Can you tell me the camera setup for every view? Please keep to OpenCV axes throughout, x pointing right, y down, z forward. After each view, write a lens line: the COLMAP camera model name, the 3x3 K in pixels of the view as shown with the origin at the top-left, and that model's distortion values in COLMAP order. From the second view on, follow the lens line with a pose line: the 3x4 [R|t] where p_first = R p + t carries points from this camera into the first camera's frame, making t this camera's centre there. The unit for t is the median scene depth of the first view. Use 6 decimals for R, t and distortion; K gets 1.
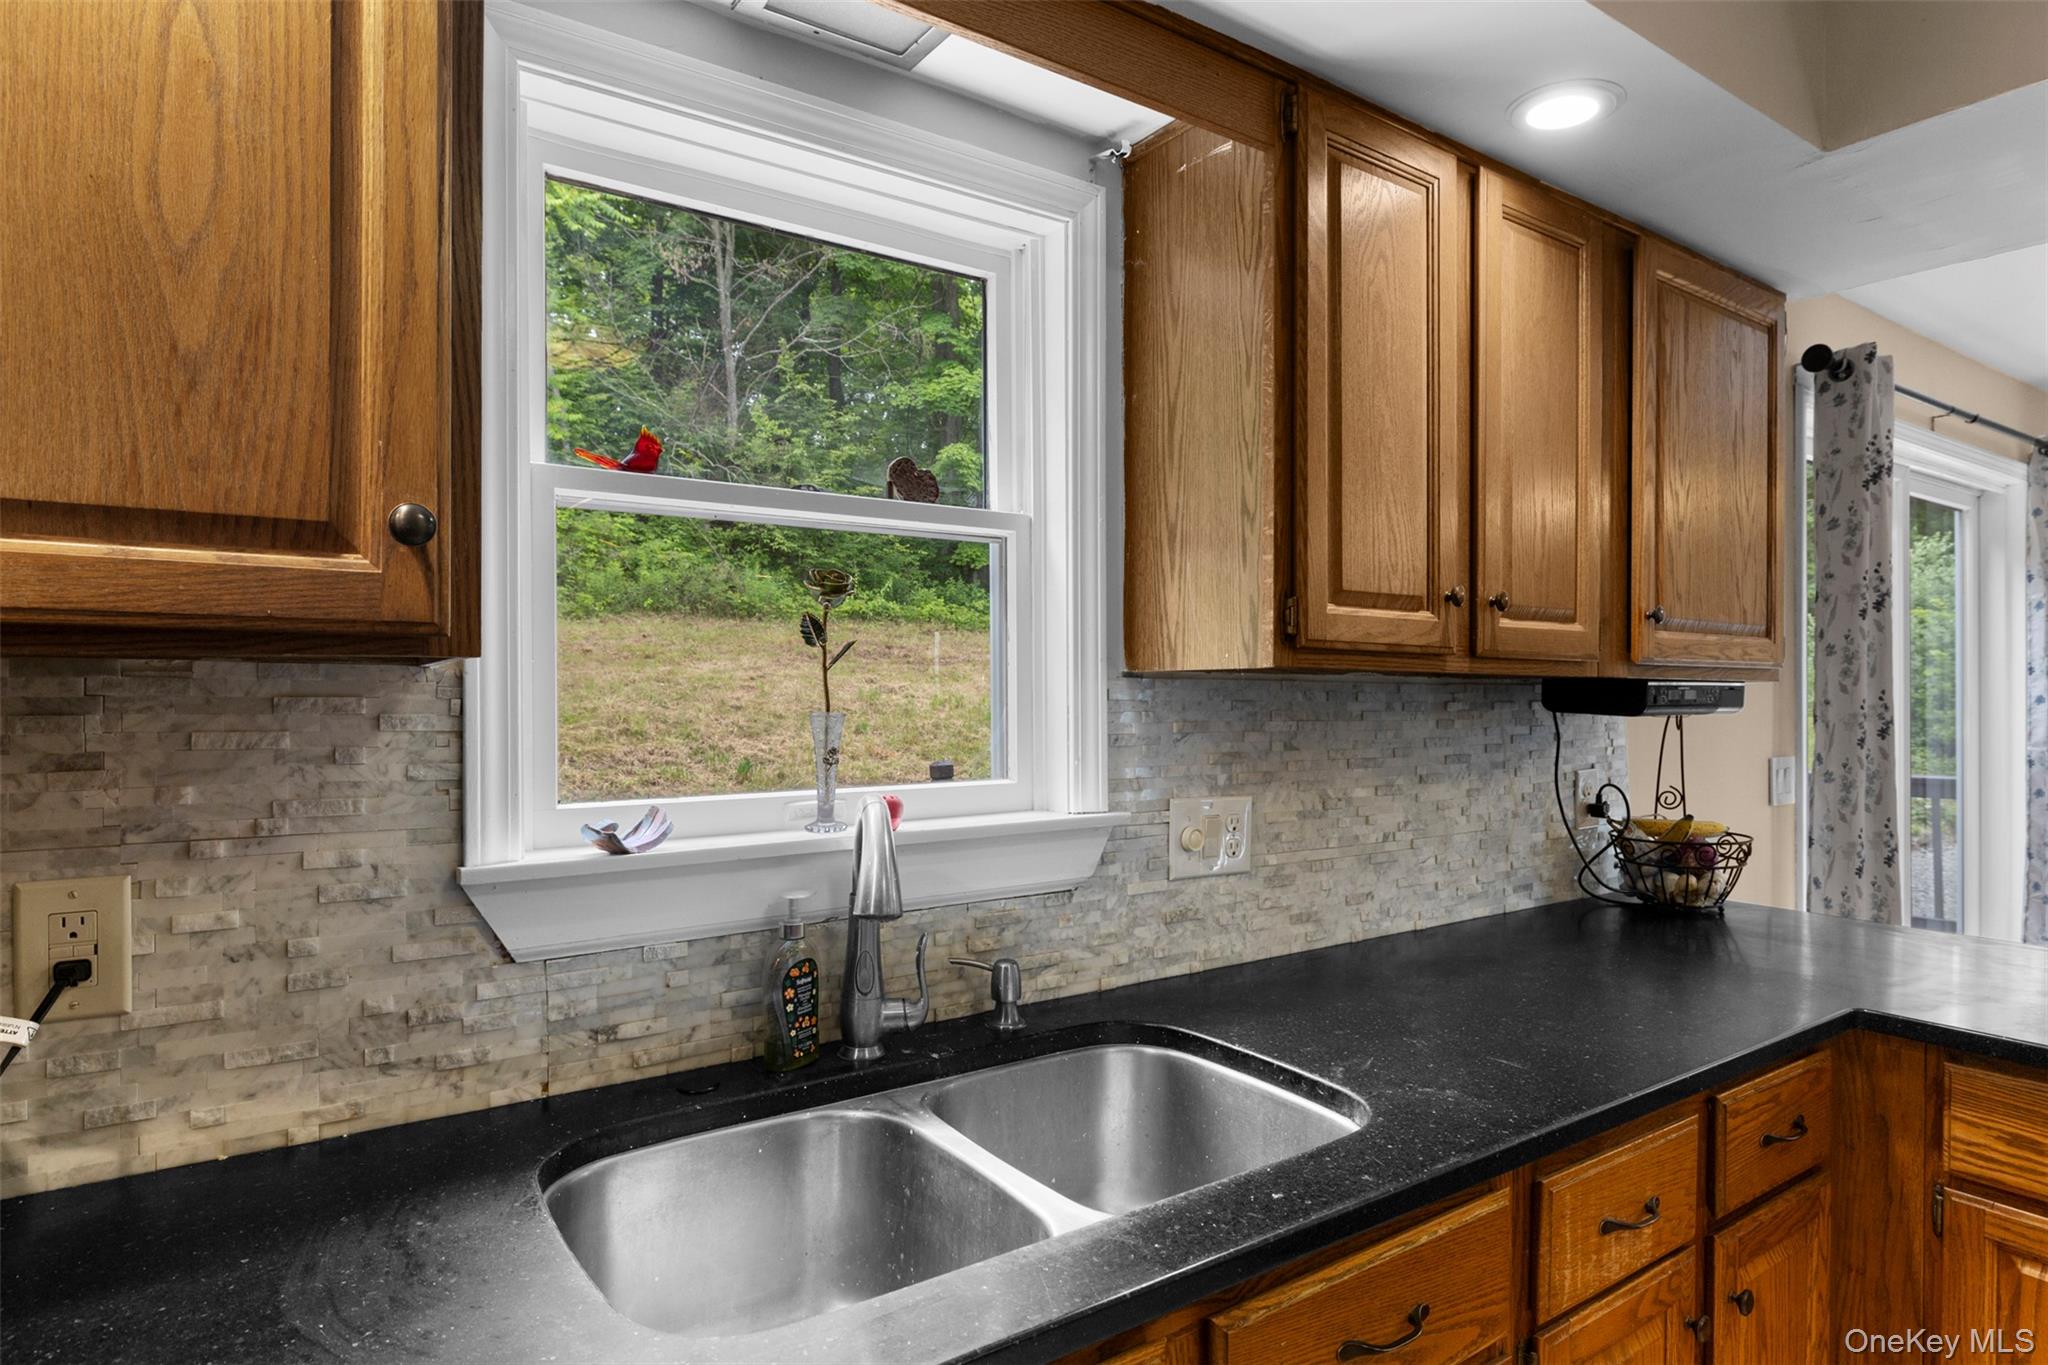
lens RADIAL K [[1141.0, 0, 1040.6], [0, 1141.0, 693.4], [0, 0, 1]] dist [-0.003896, 0.000112]
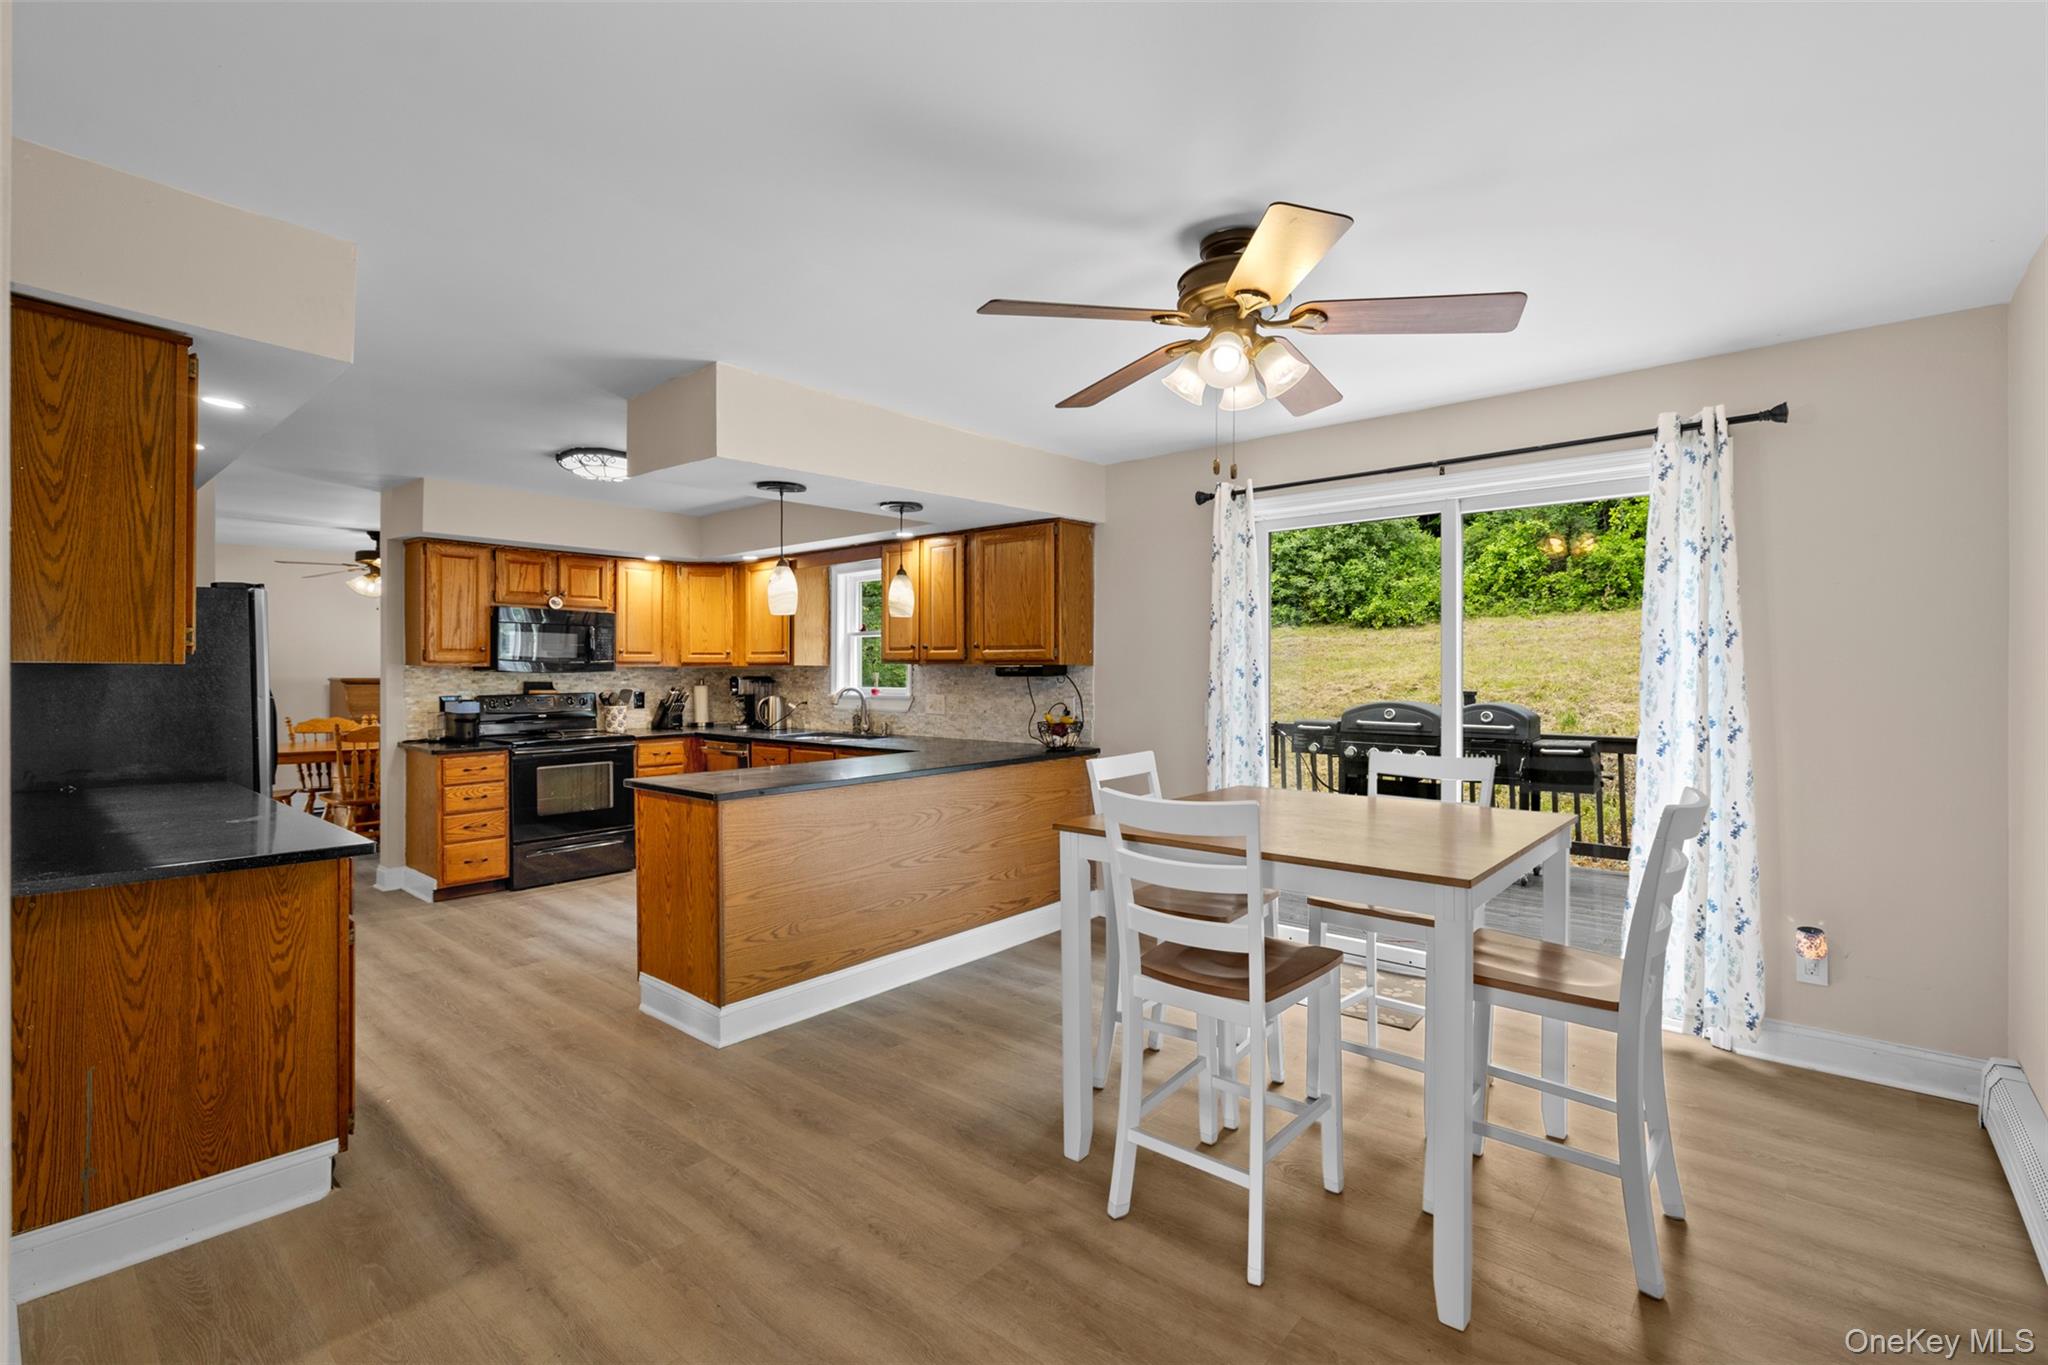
lens RADIAL K [[912.8, 0, 1039.7], [0, 912.8, 676.6], [0, 0, 1]] dist [-0.013008, 0.001642]
pose [[0.257382, 0.006264, -0.966289, 4.087114], [-0.000668, 0.999980, 0.006304, 0.006653], [0.966310, -0.000977, 0.257381, 0.632510]]
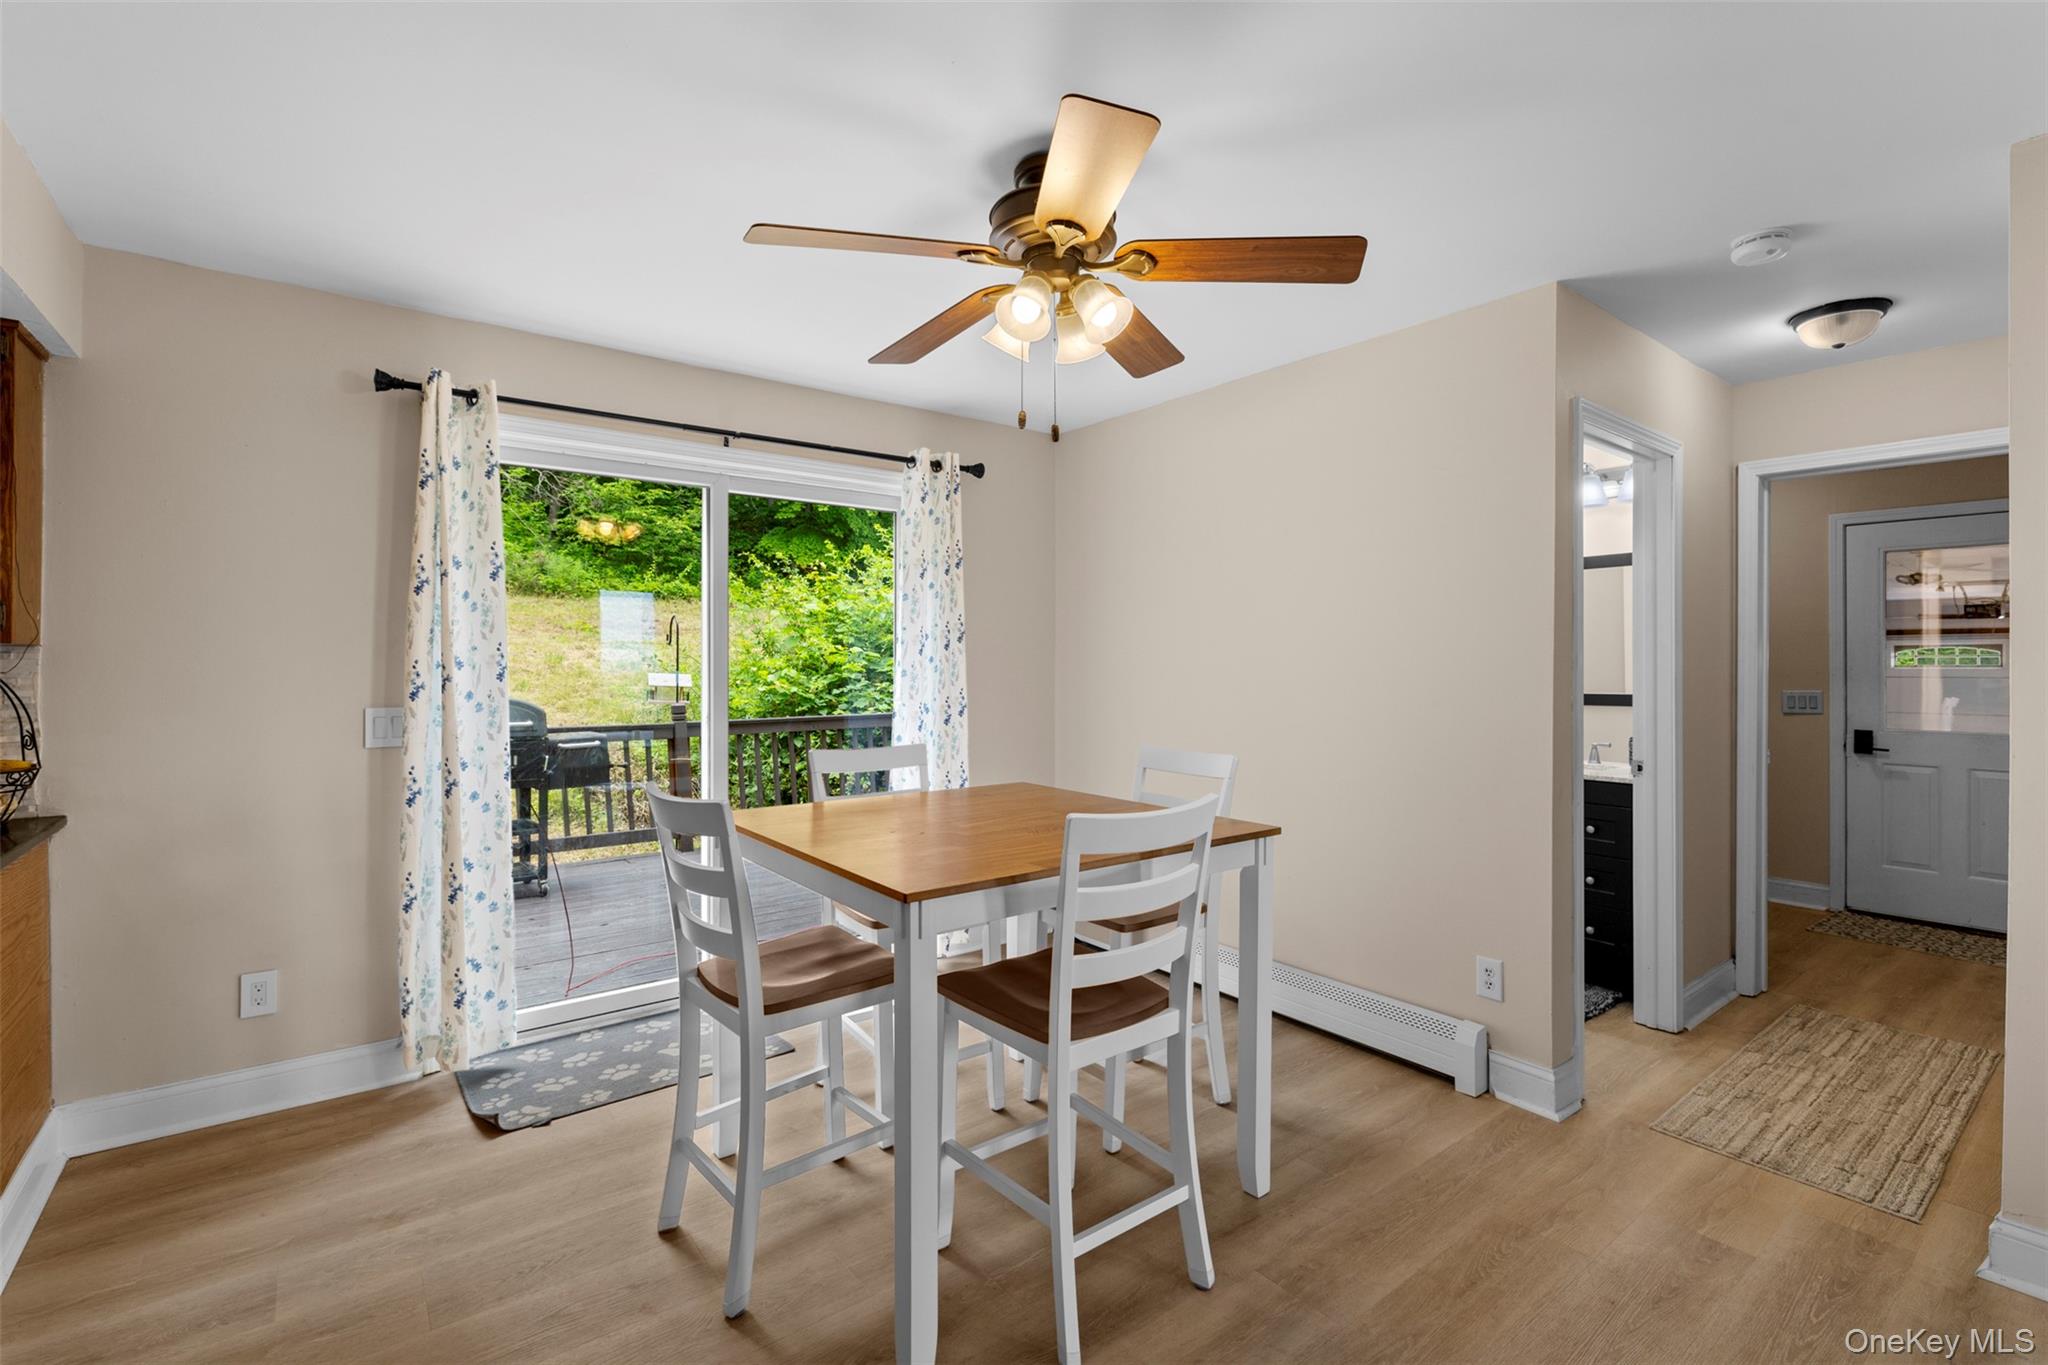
lens RADIAL K [[912.8, 0, 1018.2], [0, 912.8, 671.1], [0, 0, 1]] dist [-0.013008, 0.001642]
pose [[0.998638, 0.004980, 0.051937, 2.511828], [-0.005462, 0.999943, 0.009143, 0.007235], [-0.051889, -0.009414, 0.998609, -0.014663]]
